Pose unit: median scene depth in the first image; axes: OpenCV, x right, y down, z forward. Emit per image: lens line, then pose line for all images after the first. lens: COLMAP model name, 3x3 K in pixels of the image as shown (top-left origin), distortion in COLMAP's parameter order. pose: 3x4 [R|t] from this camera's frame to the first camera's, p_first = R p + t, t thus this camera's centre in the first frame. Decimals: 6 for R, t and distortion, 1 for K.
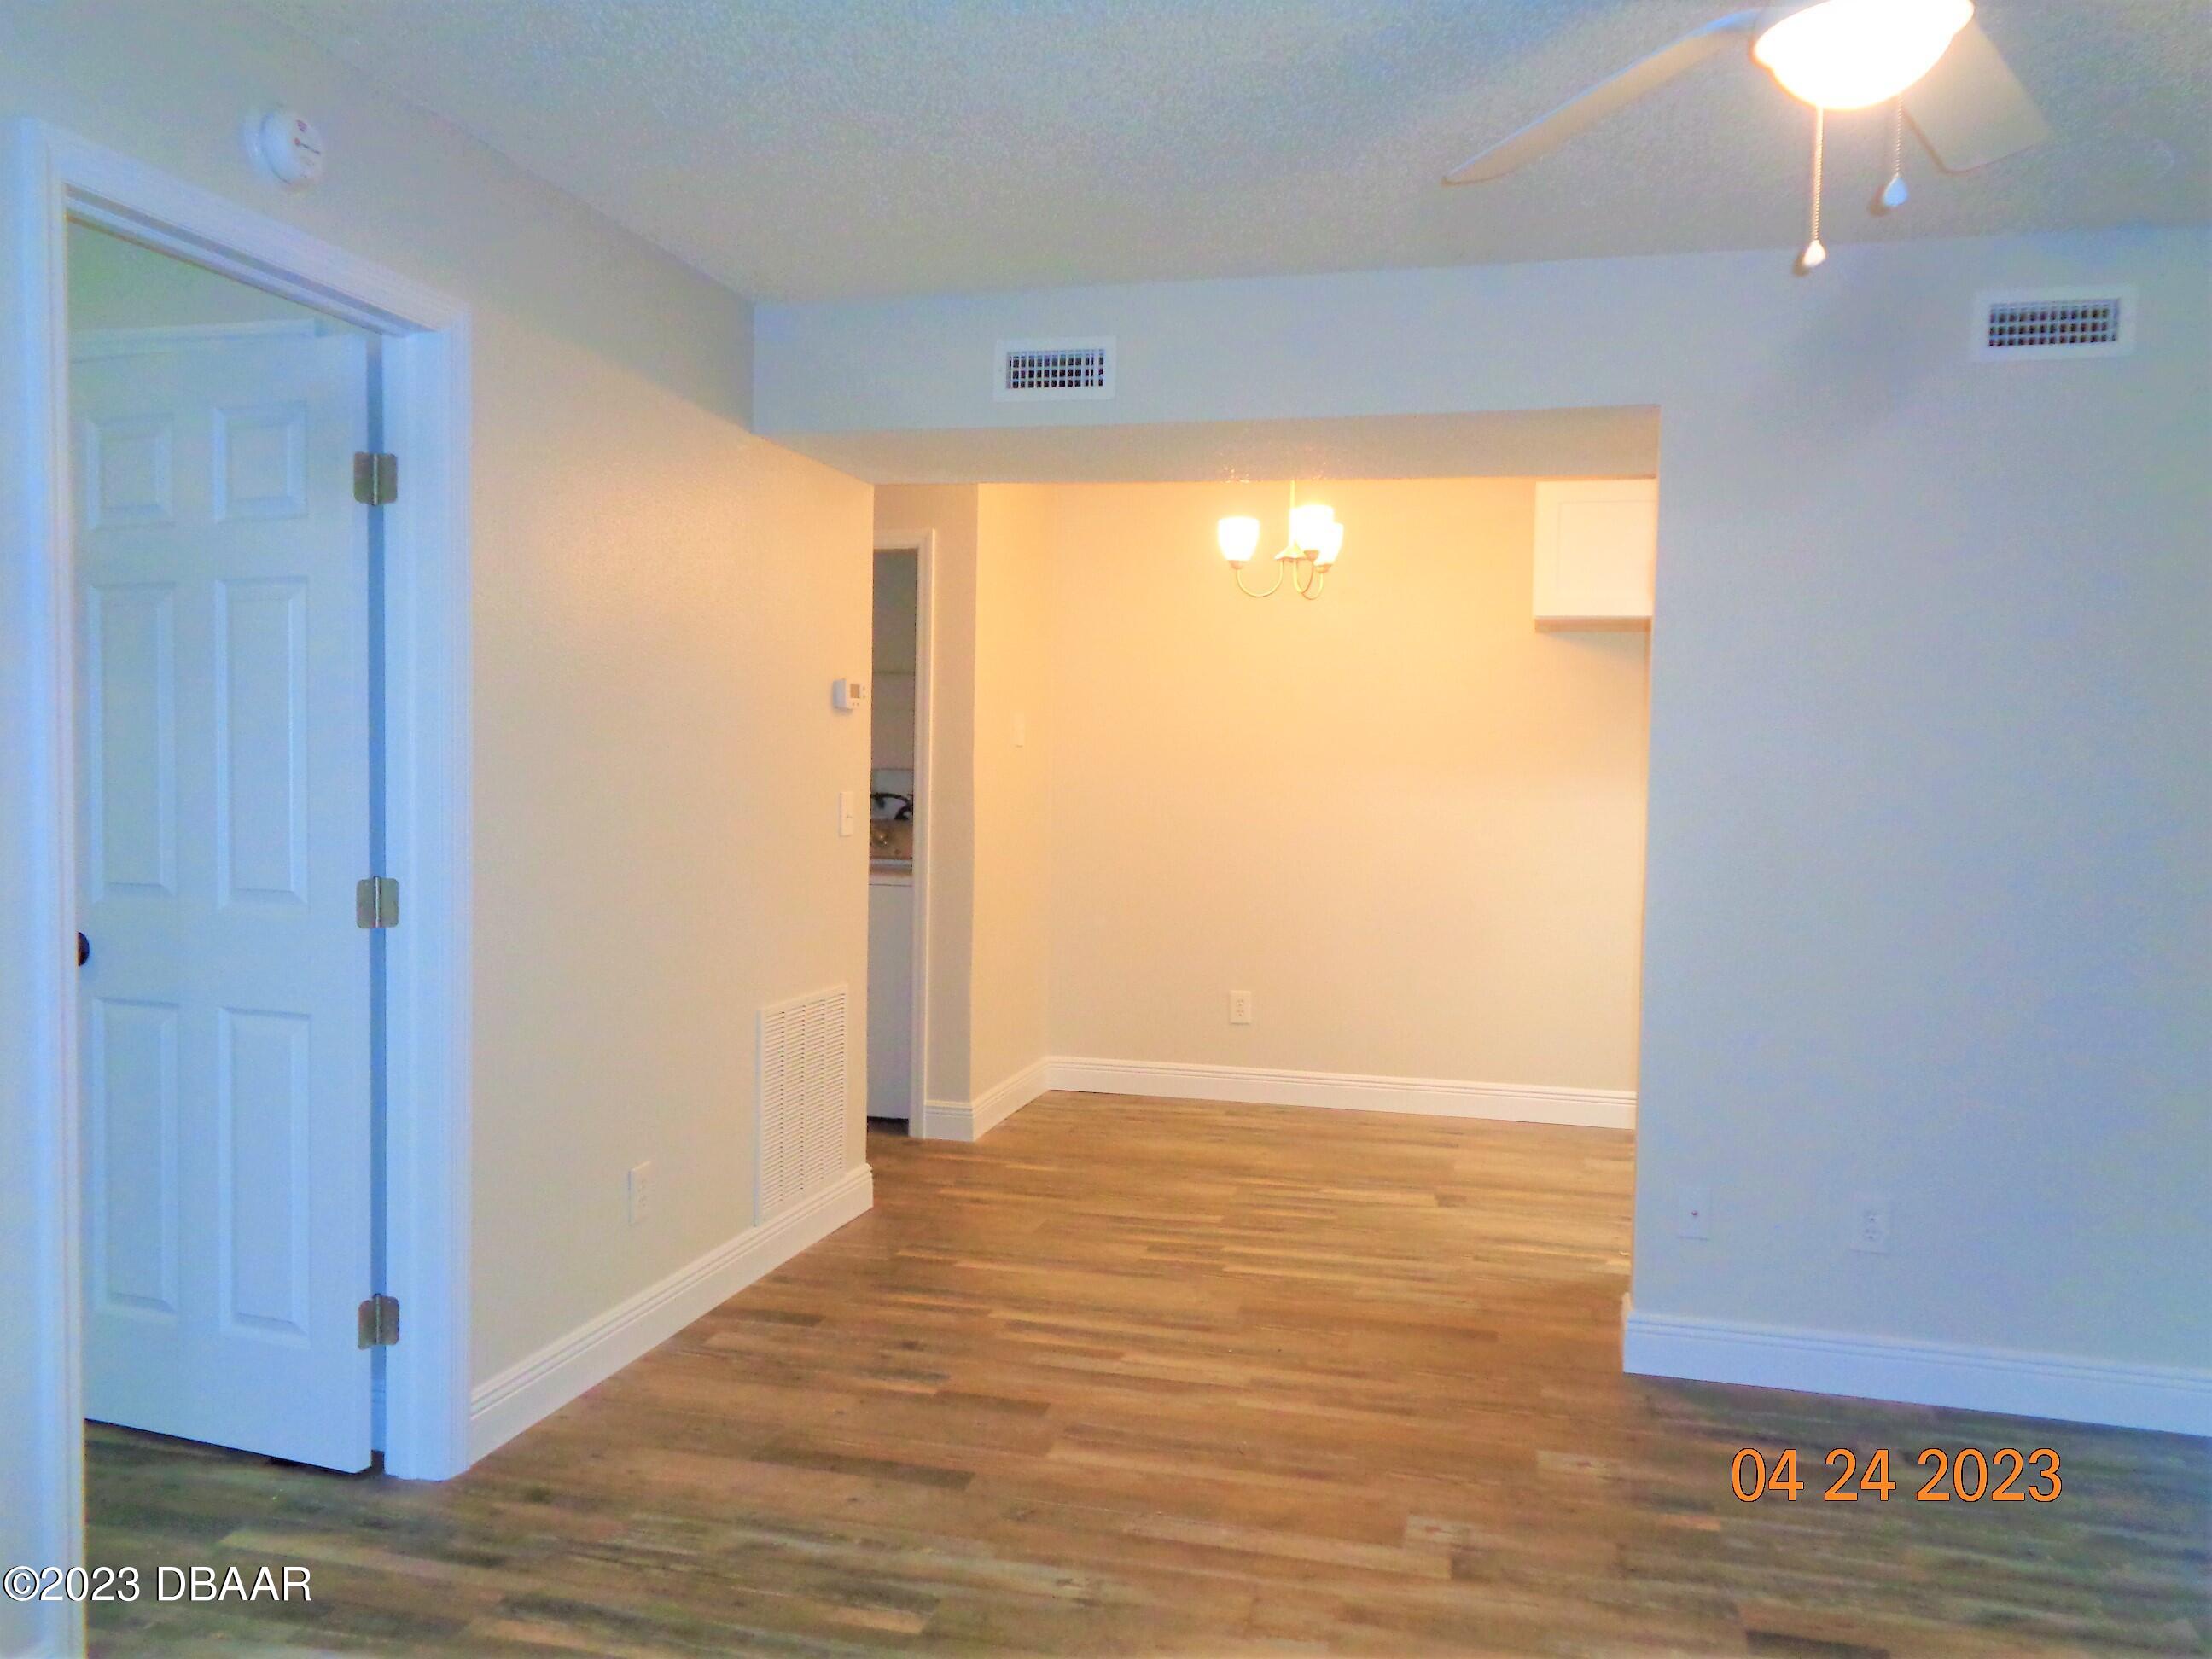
lens RADIAL K [[1672.1, 0, 1095.0], [0, 1672.1, 833.7], [0, 0, 1]] dist [0.004596, 0.000888]
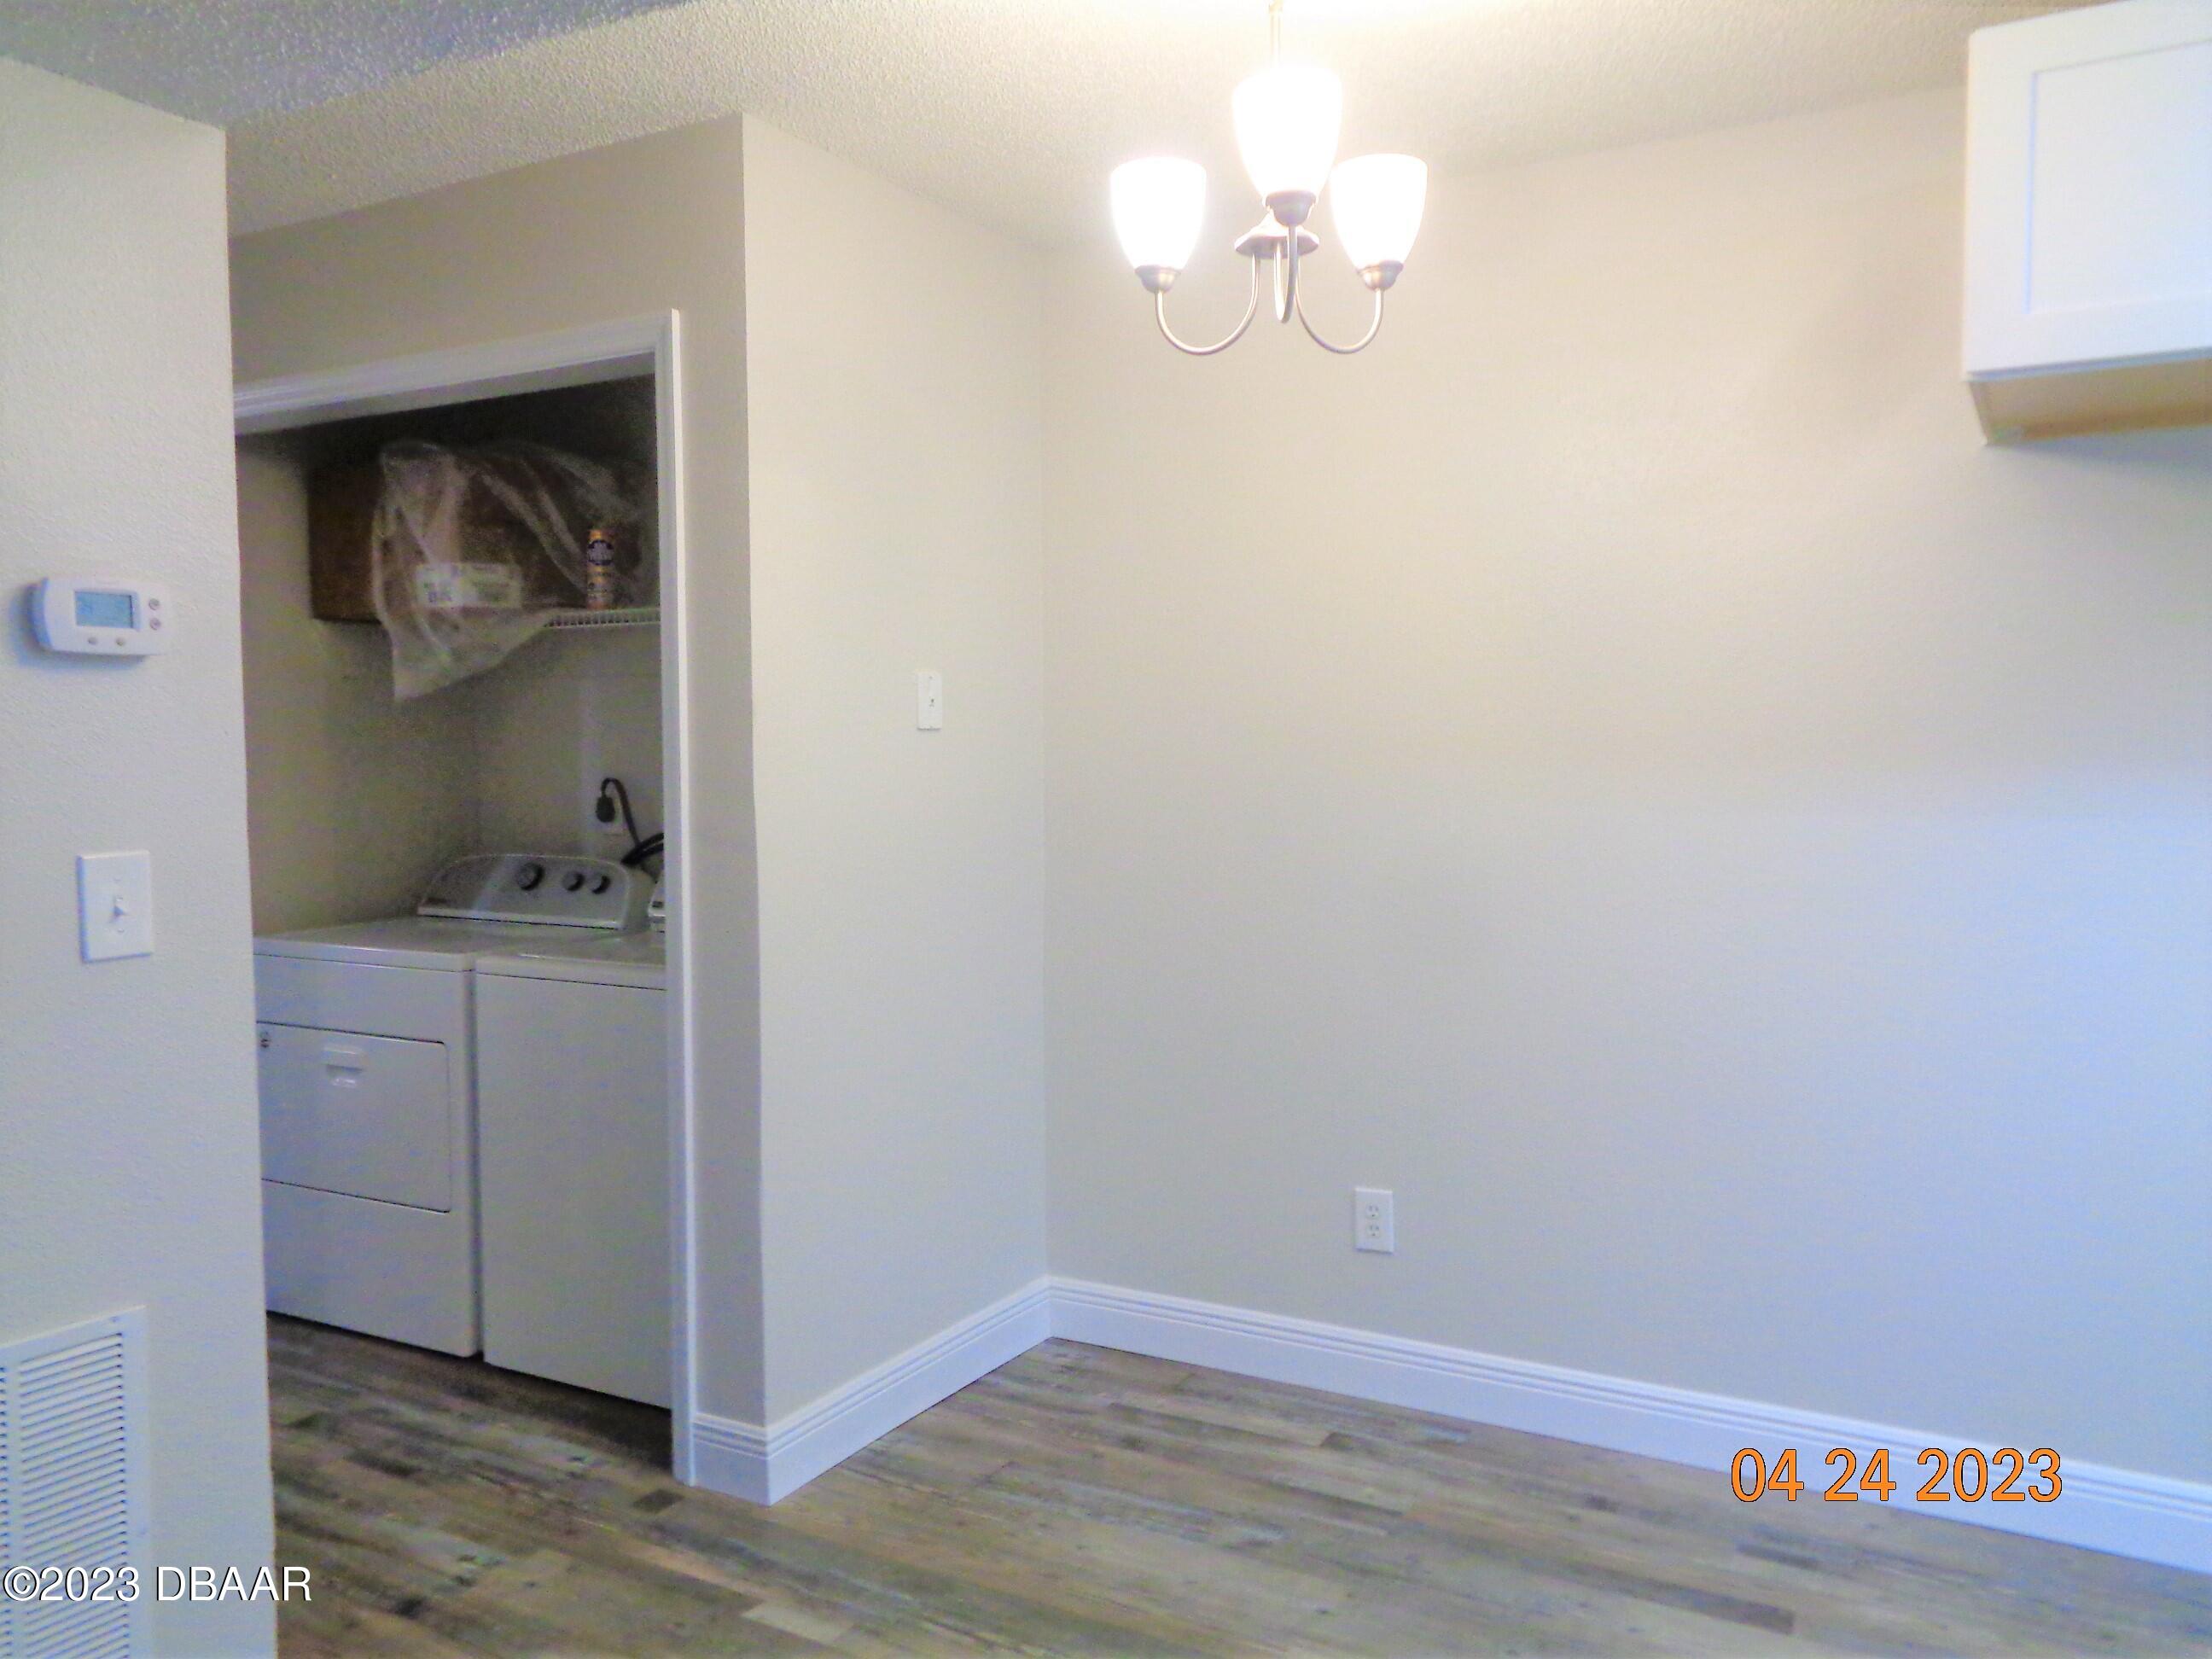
lens RADIAL K [[1672.1, 0, 1095.0], [0, 1672.1, 833.7], [0, 0, 1]] dist [0.004596, 0.000888]
pose [[0.966224, -0.010049, -0.257508, 0.233006], [0.012489, 0.999891, 0.007844, -0.036171], [0.257401, -0.010795, 0.966244, 0.788662]]
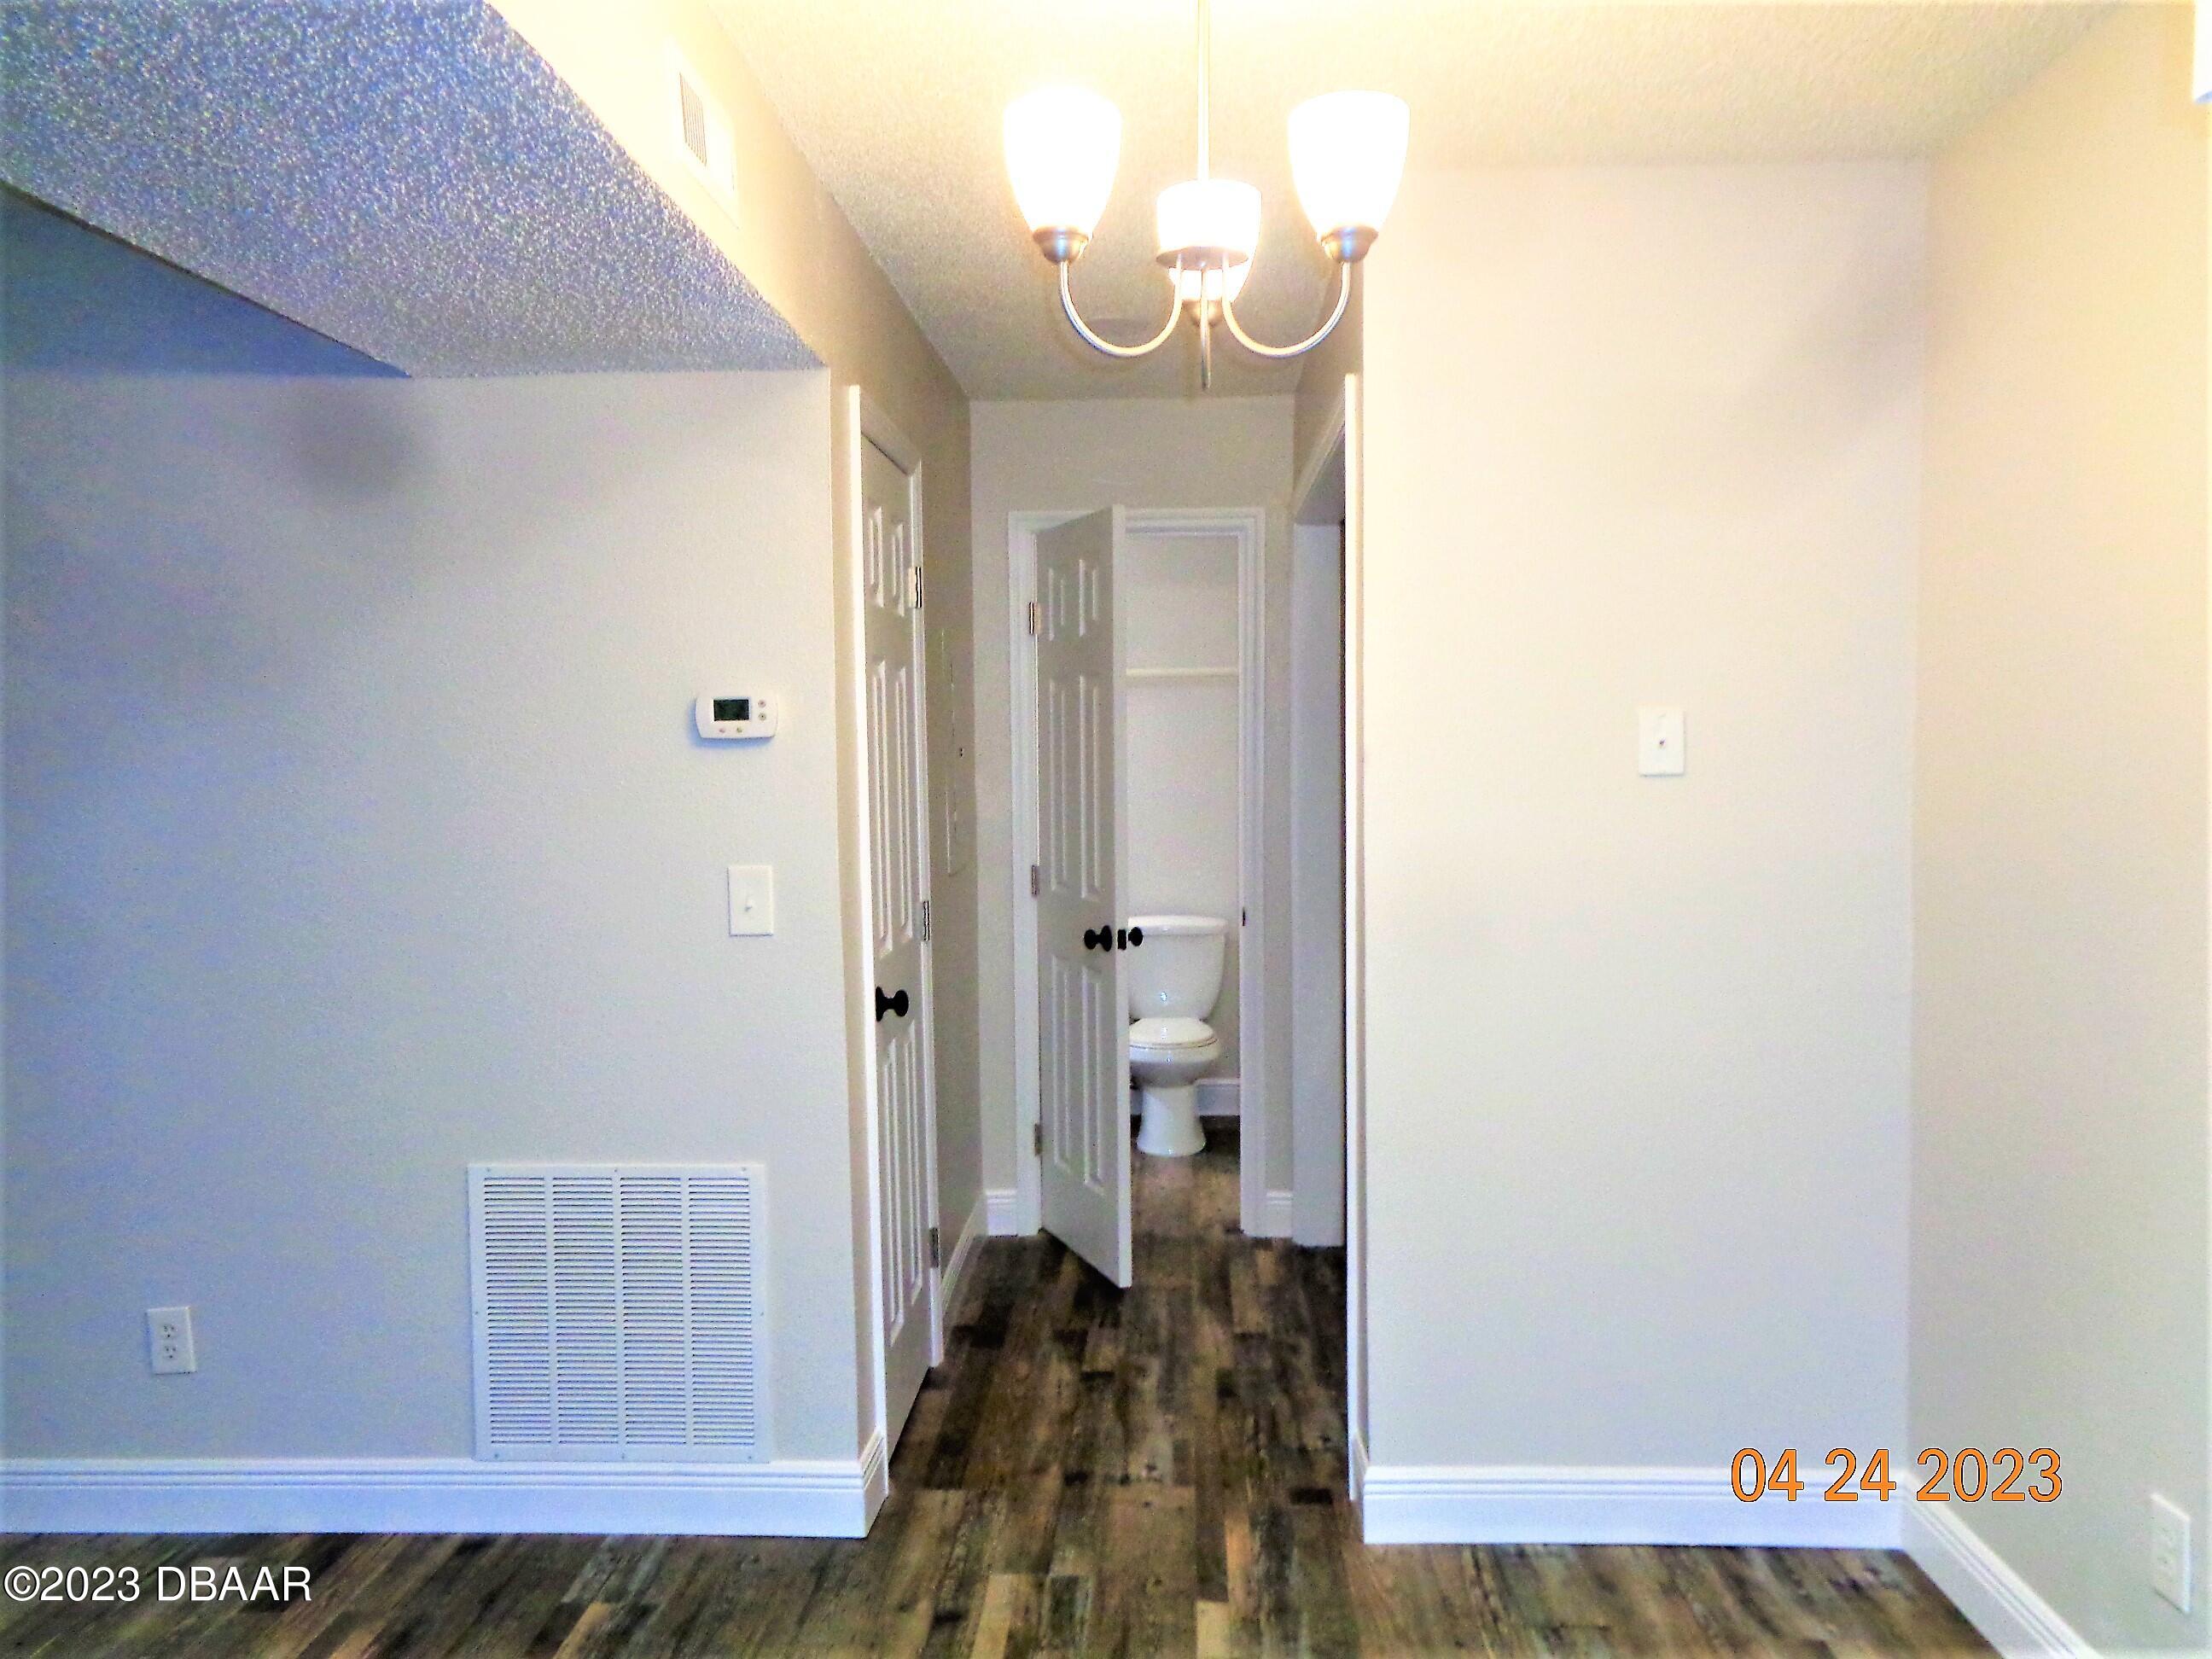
lens RADIAL K [[1669.8, 0, 1100.8], [0, 1669.8, 852.1], [0, 0, 1]] dist [-0.003465, -0.000416]
pose [[0.211316, 0.039265, -0.976629, 0.600266], [-0.028232, 0.999021, 0.034056, -0.067497], [0.977010, 0.020375, 0.212217, 1.190425]]
